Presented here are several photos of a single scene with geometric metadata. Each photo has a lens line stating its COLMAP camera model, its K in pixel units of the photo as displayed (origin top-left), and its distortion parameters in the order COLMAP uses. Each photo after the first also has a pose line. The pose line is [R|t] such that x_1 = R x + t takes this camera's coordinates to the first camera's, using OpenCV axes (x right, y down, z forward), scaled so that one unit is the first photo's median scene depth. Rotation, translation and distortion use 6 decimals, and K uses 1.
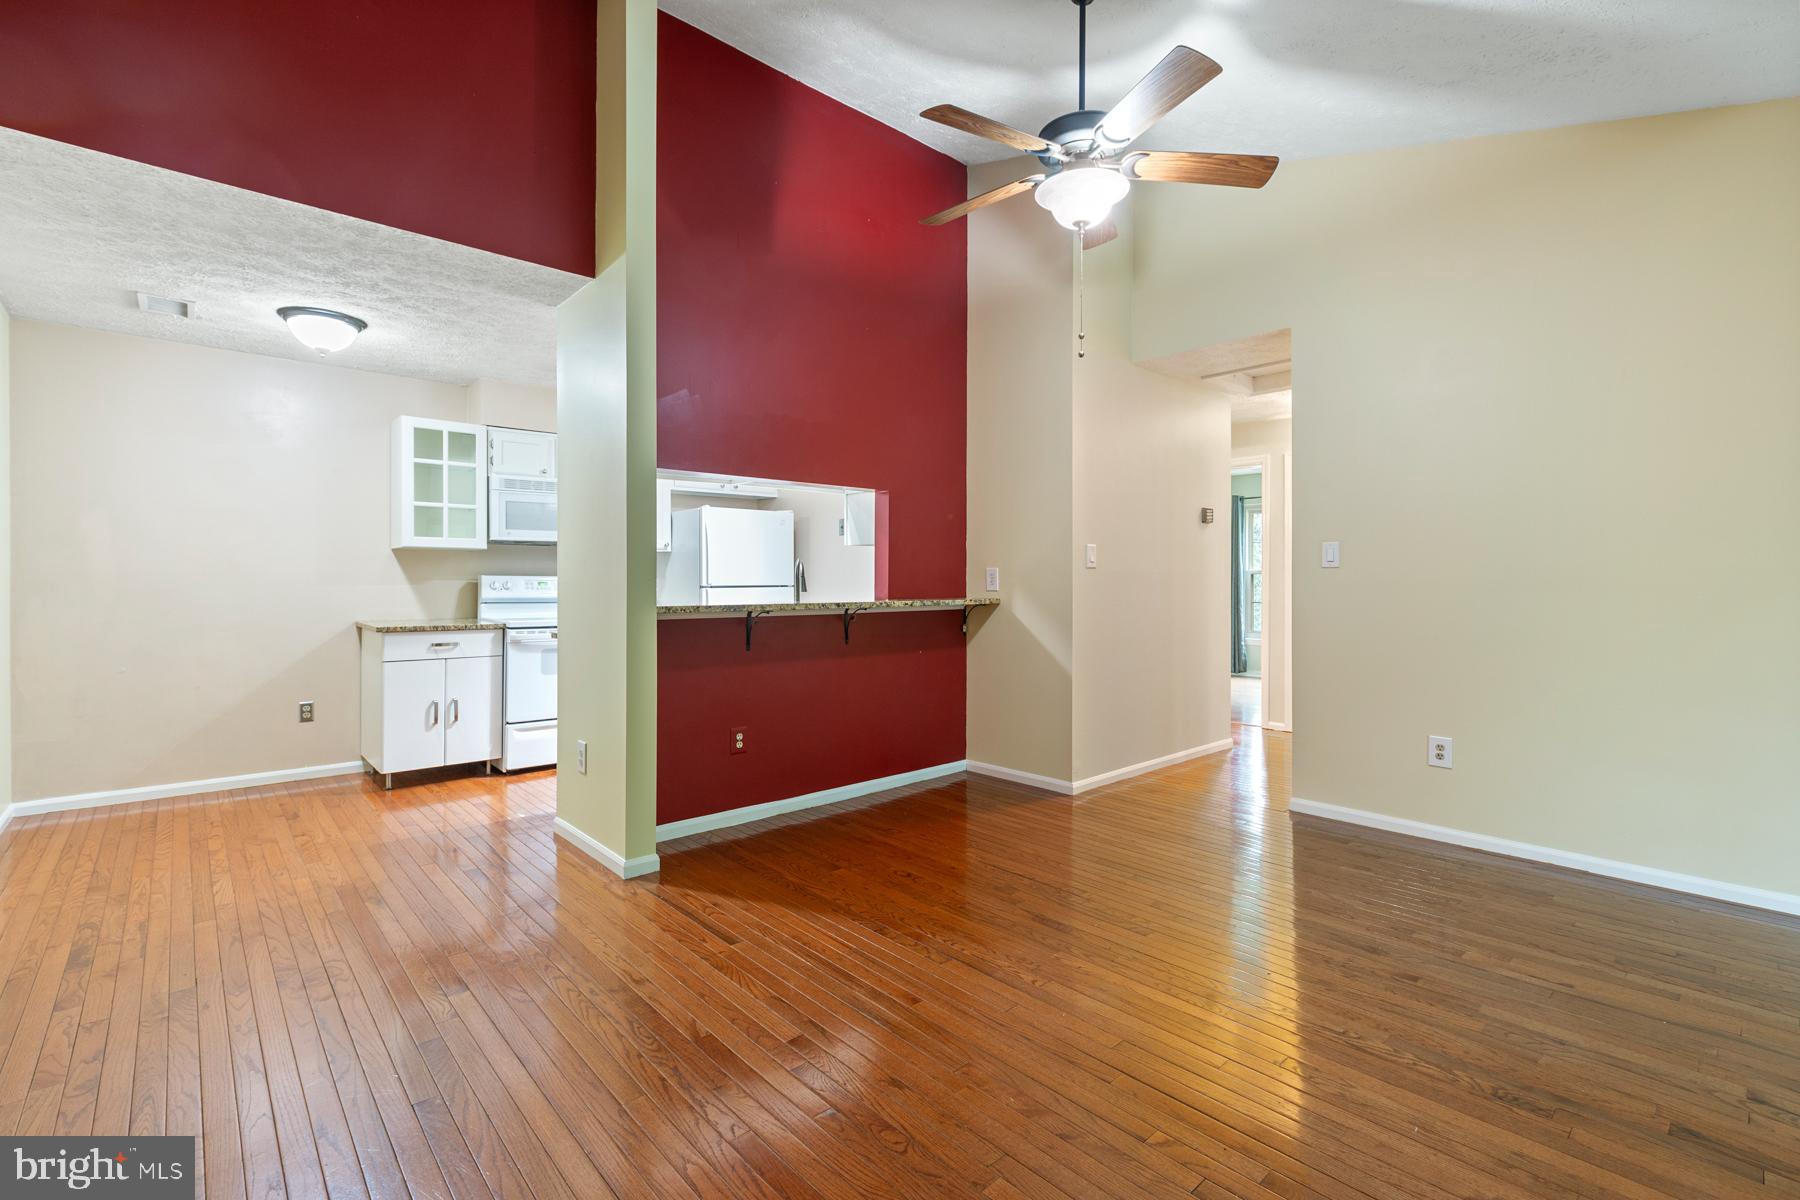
lens RADIAL K [[806.0, 0, 910.8], [0, 806.0, 580.8], [0, 0, 1]] dist [0.001570, -0.000799]
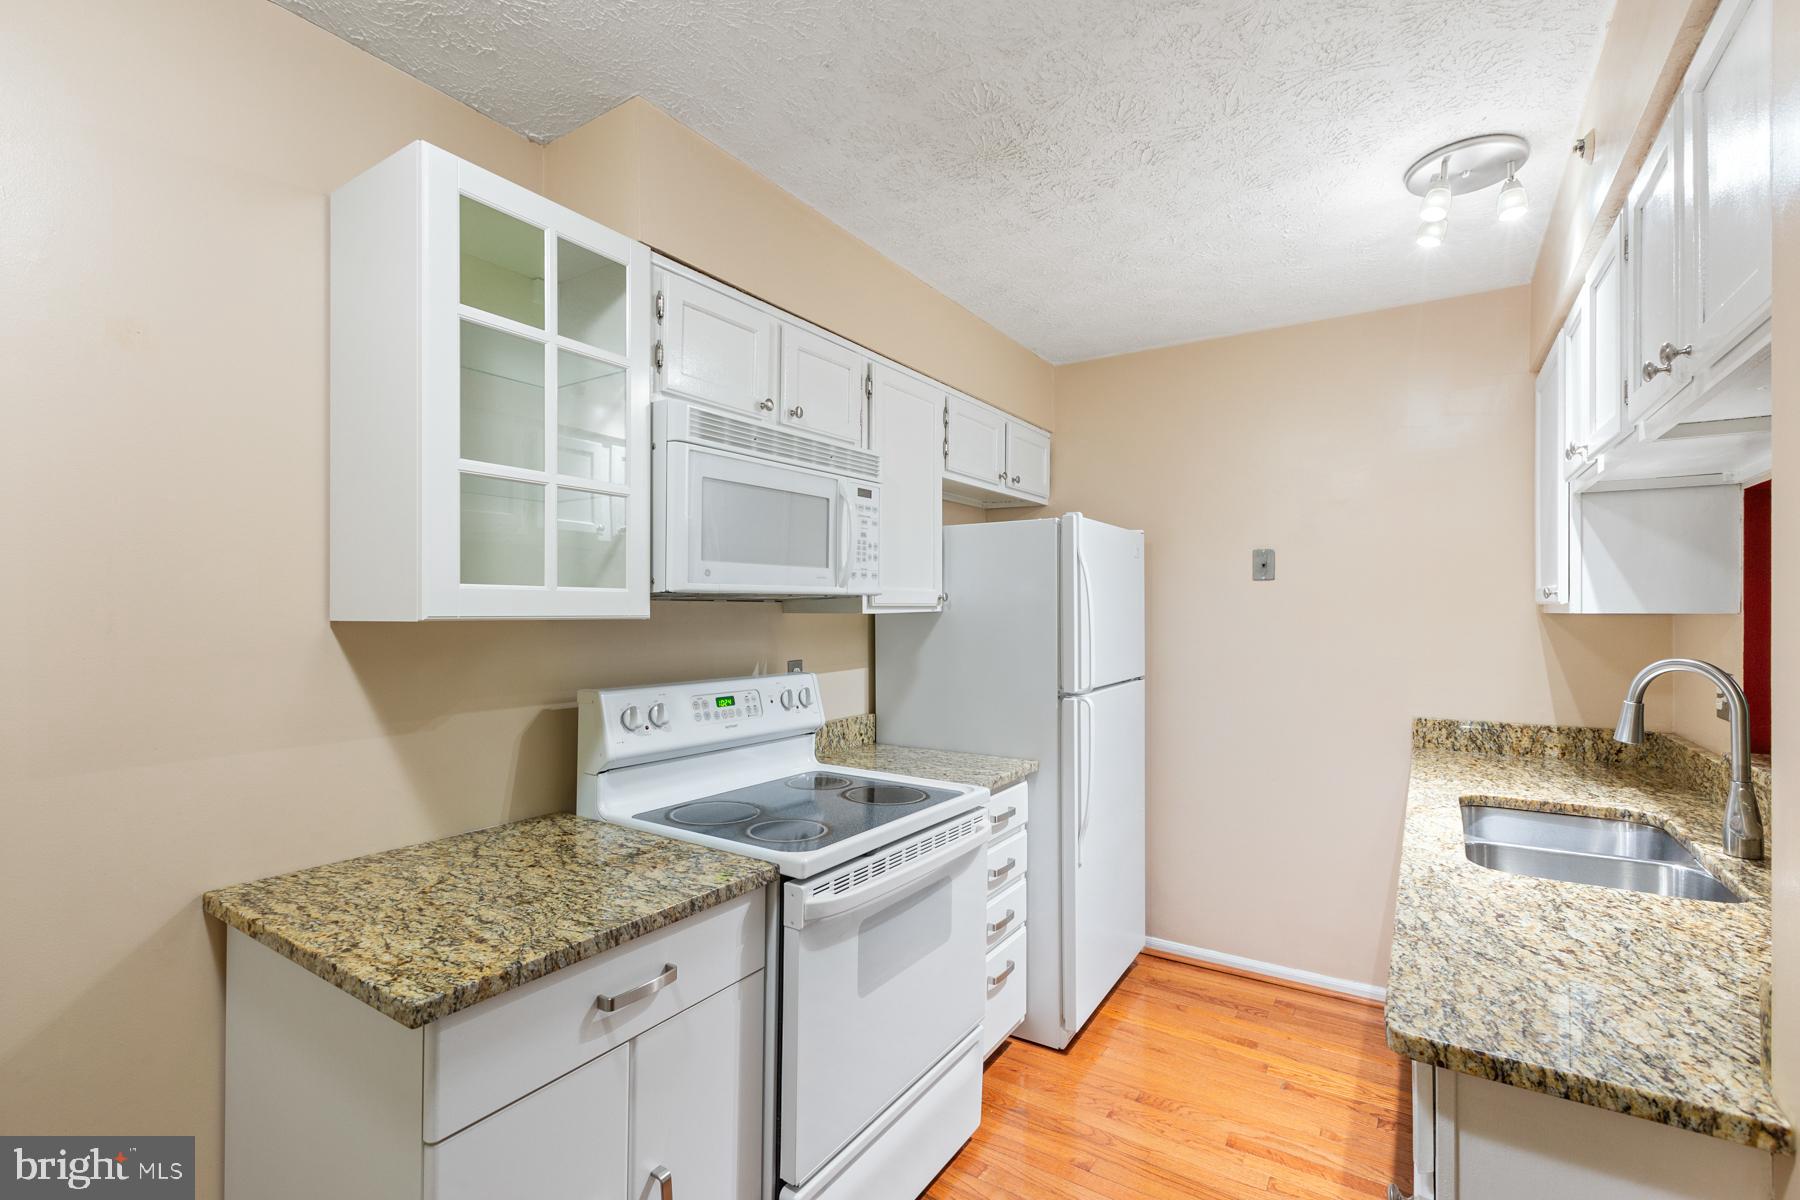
lens RADIAL K [[806.0, 0, 900.2], [0, 806.0, 610.8], [0, 0, 1]] dist [0.001570, -0.000799]
pose [[0.966854, 0.002190, 0.255319, -0.537902], [-0.002741, 0.999995, 0.001805, -0.046046], [-0.255313, -0.002445, 0.966855, 0.687523]]
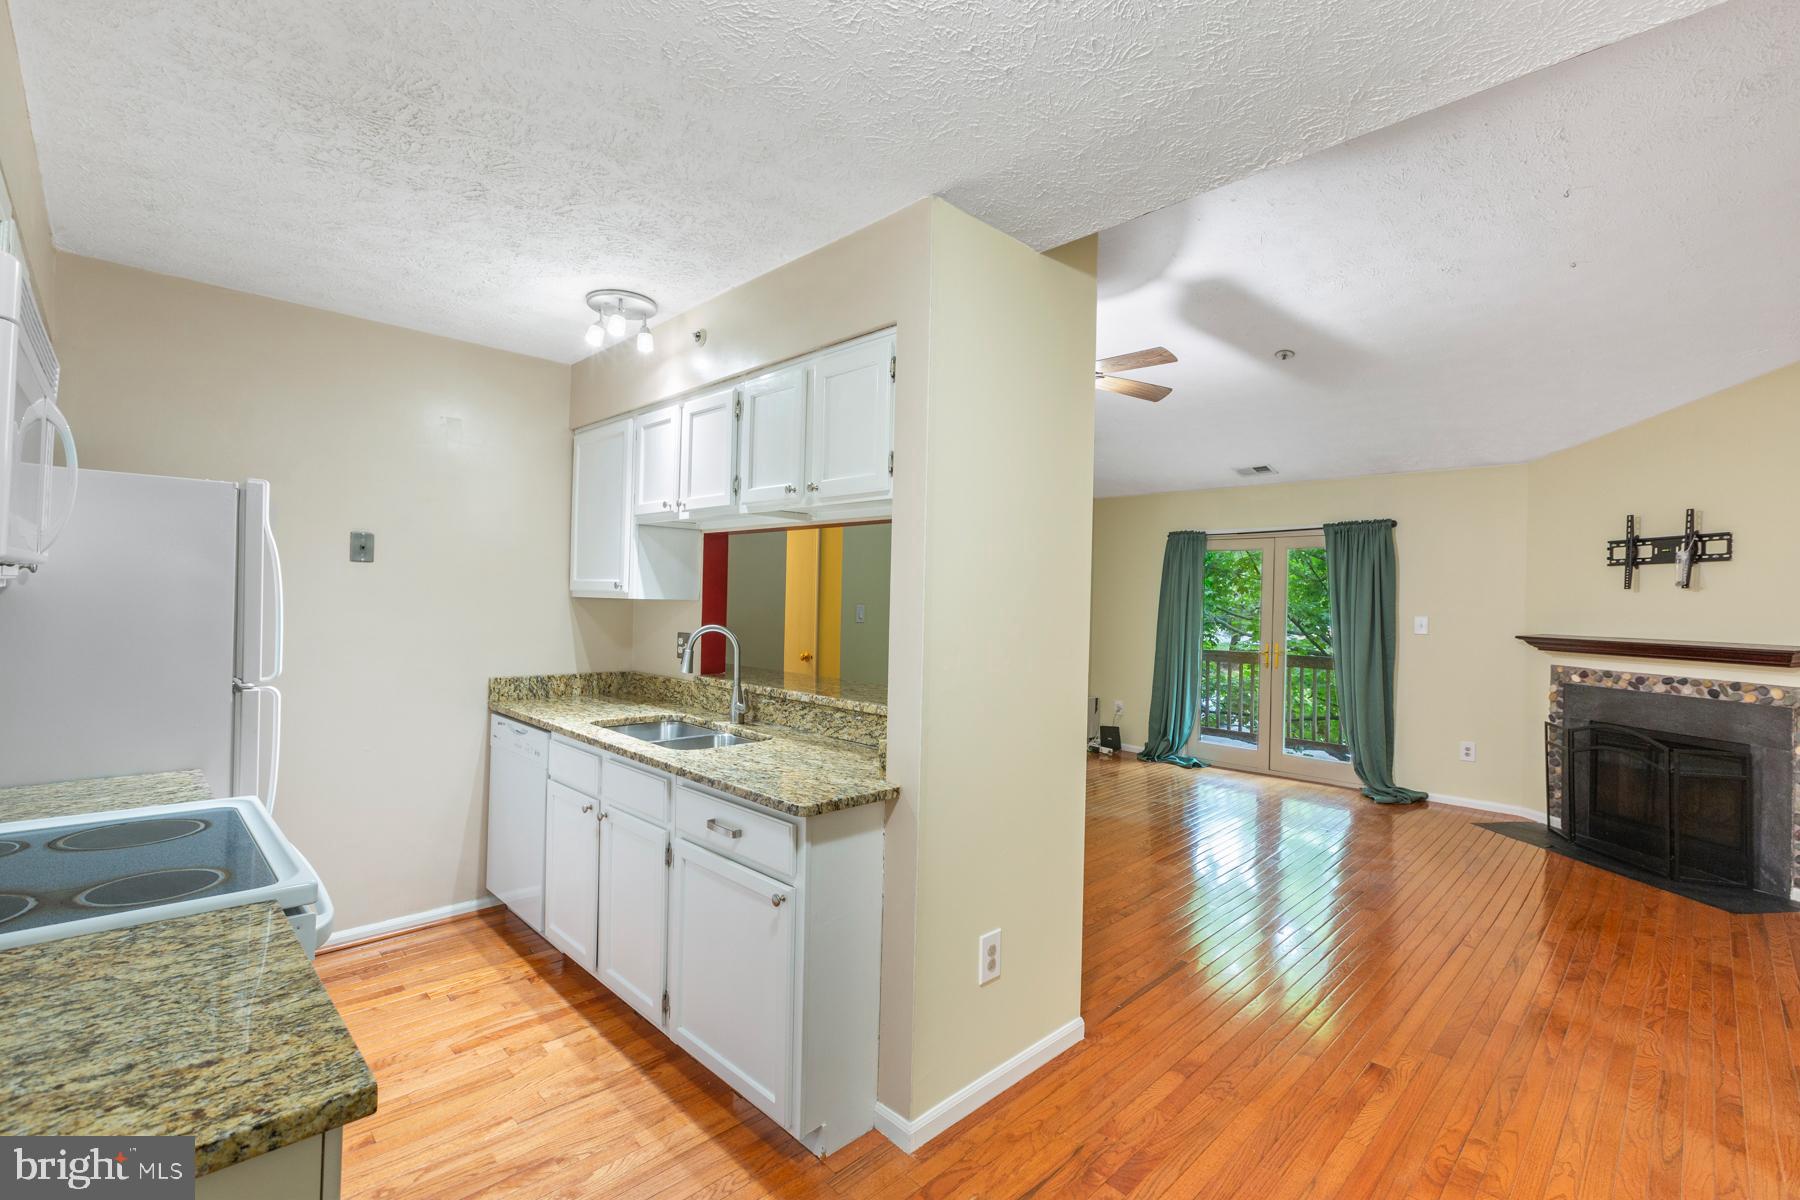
lens RADIAL K [[806.0, 0, 896.8], [0, 806.0, 602.0], [0, 0, 1]] dist [0.001570, -0.000799]
pose [[-0.042379, -0.002142, 0.999099, -0.774764], [-0.026473, 0.999649, 0.001020, -0.048919], [-0.998751, -0.026406, -0.042421, 0.815843]]
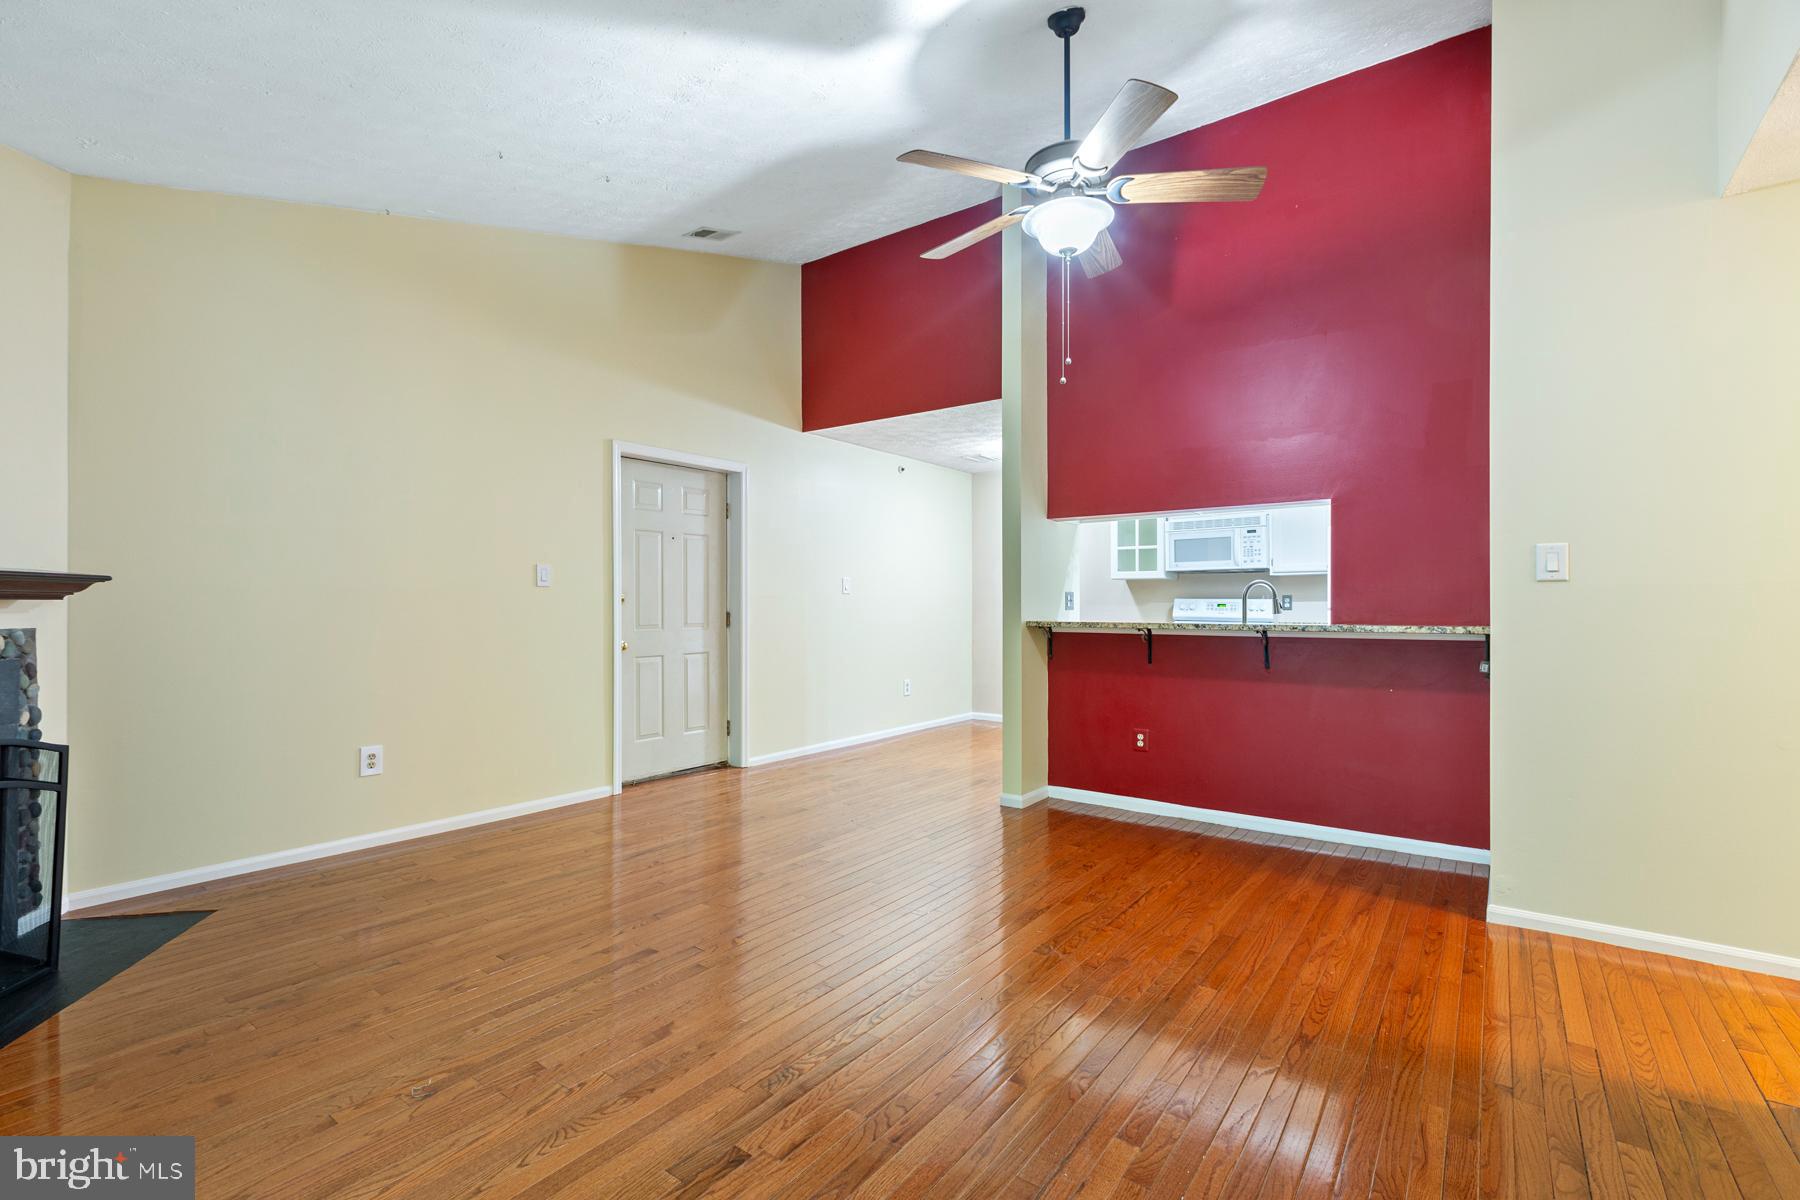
lens RADIAL K [[806.0, 0, 903.2], [0, 806.0, 599.6], [0, 0, 1]] dist [0.001570, -0.000799]
pose [[0.191378, -0.006627, -0.981494, 0.699706], [0.003018, 0.999976, -0.006163, 0.001305], [0.981512, -0.001783, 0.191394, 0.357463]]
